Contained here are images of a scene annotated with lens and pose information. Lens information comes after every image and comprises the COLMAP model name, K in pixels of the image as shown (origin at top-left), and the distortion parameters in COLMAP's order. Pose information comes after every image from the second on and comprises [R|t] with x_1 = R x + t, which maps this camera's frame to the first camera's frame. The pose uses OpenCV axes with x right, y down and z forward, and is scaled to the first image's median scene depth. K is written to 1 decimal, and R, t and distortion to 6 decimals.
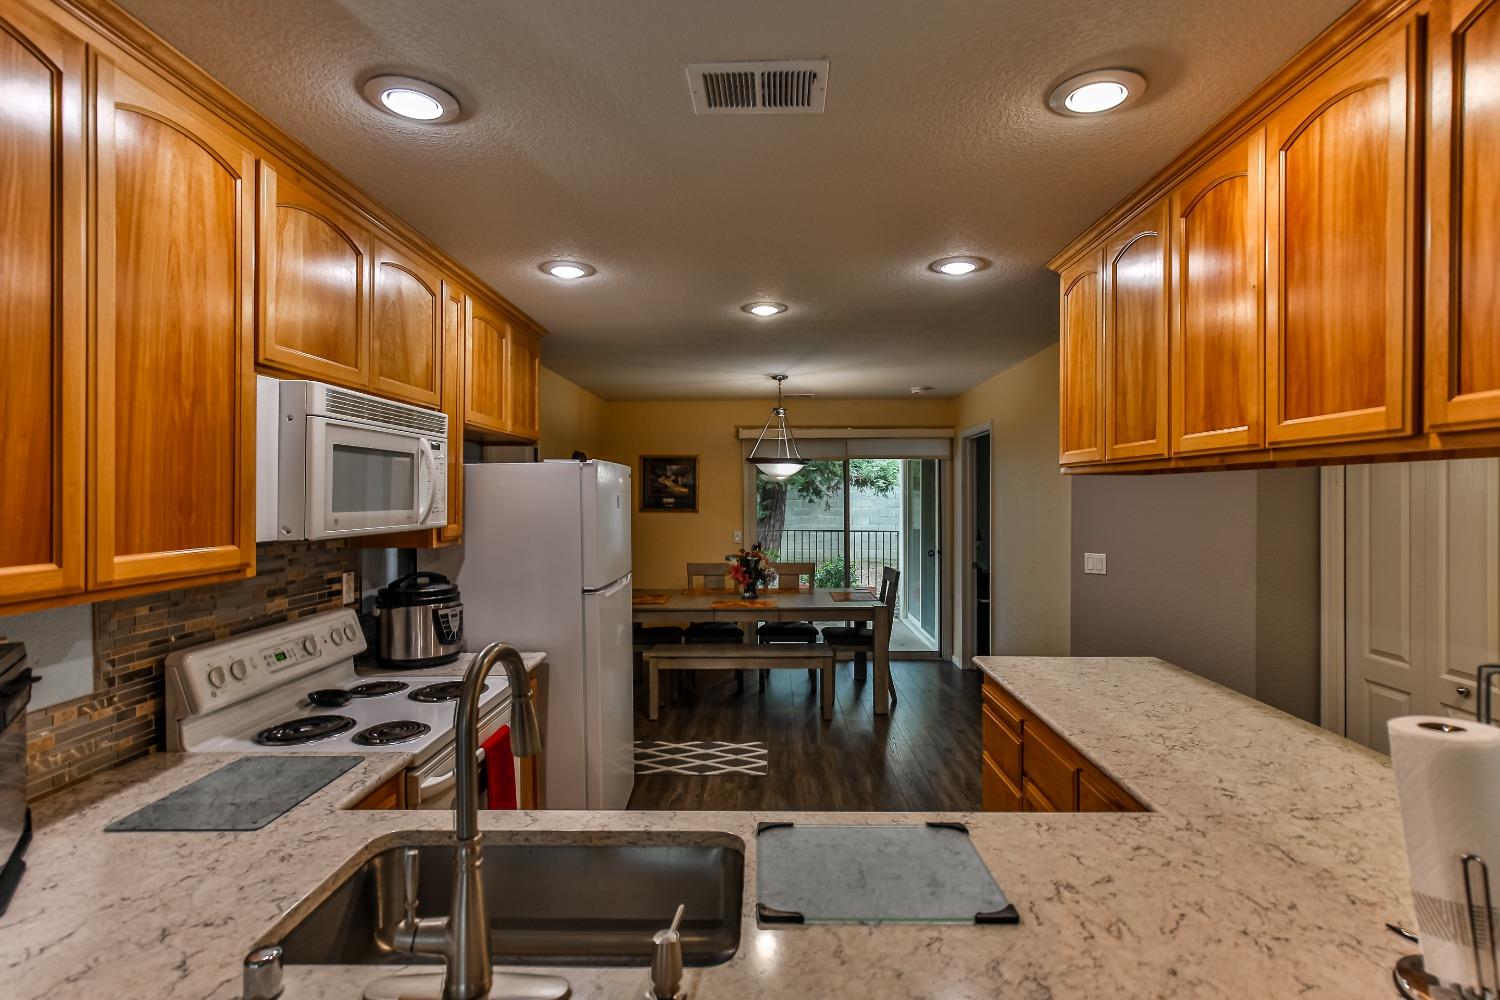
lens RADIAL K [[730.8, 0, 757.7], [0, 730.8, 495.7], [0, 0, 1]] dist [-0.009254, 0.004805]
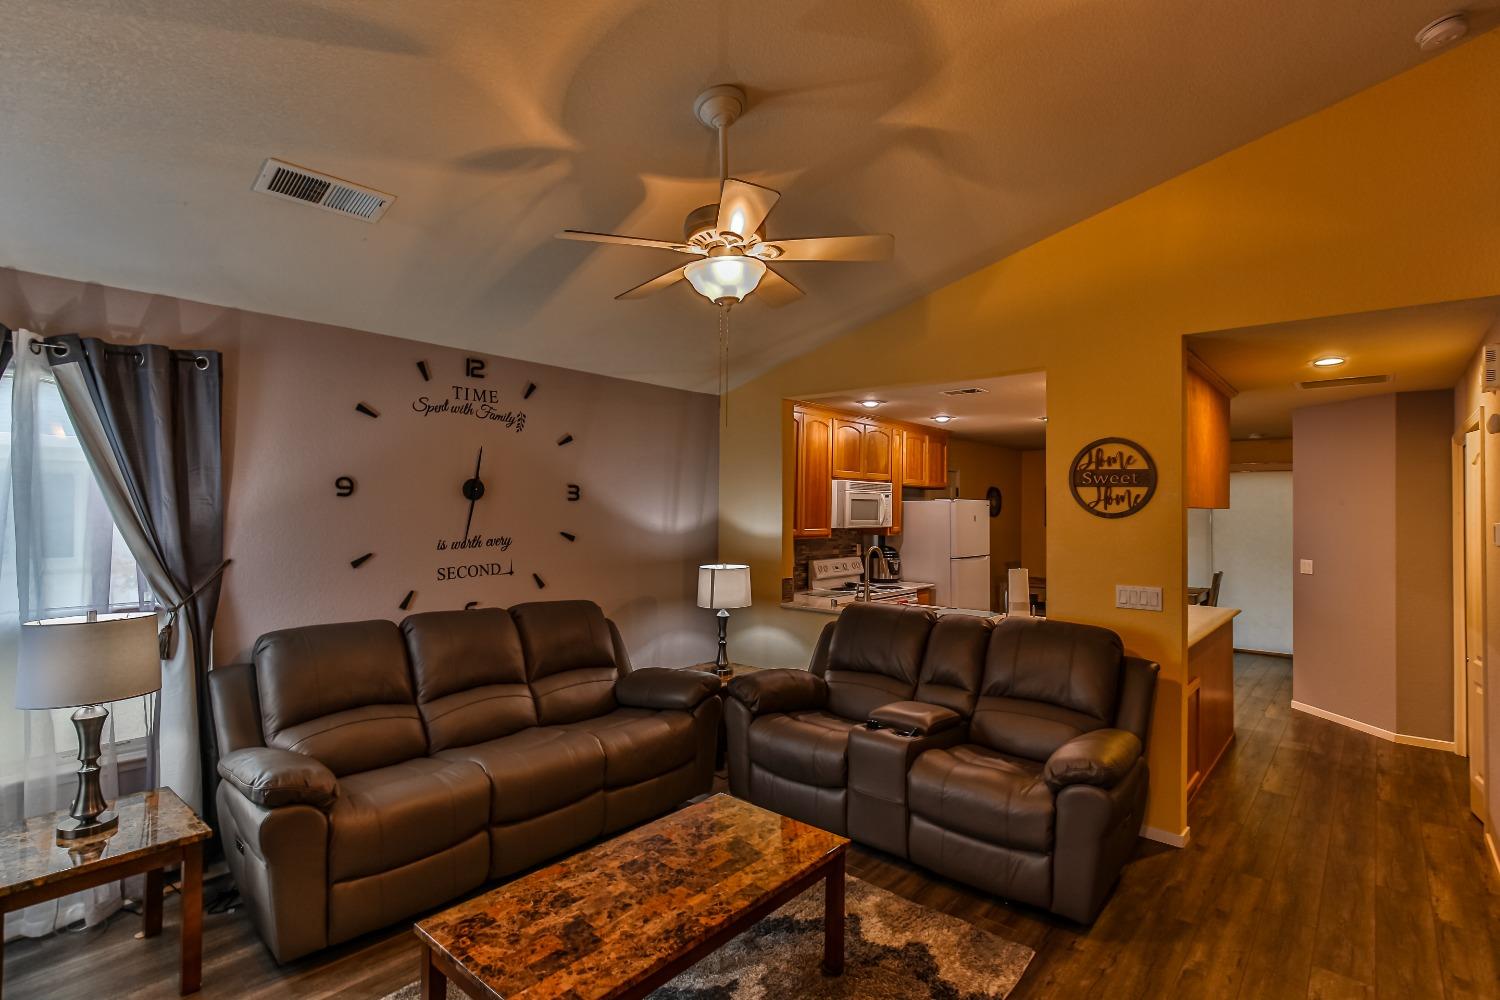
lens RADIAL K [[730.8, 0, 738.0], [0, 730.8, 492.7], [0, 0, 1]] dist [-0.009254, 0.004805]
pose [[0.757712, -0.003786, -0.652578, 0.832328], [-0.012506, 0.999715, -0.020320, -0.018107], [0.652469, 0.023558, 0.757449, -1.289880]]
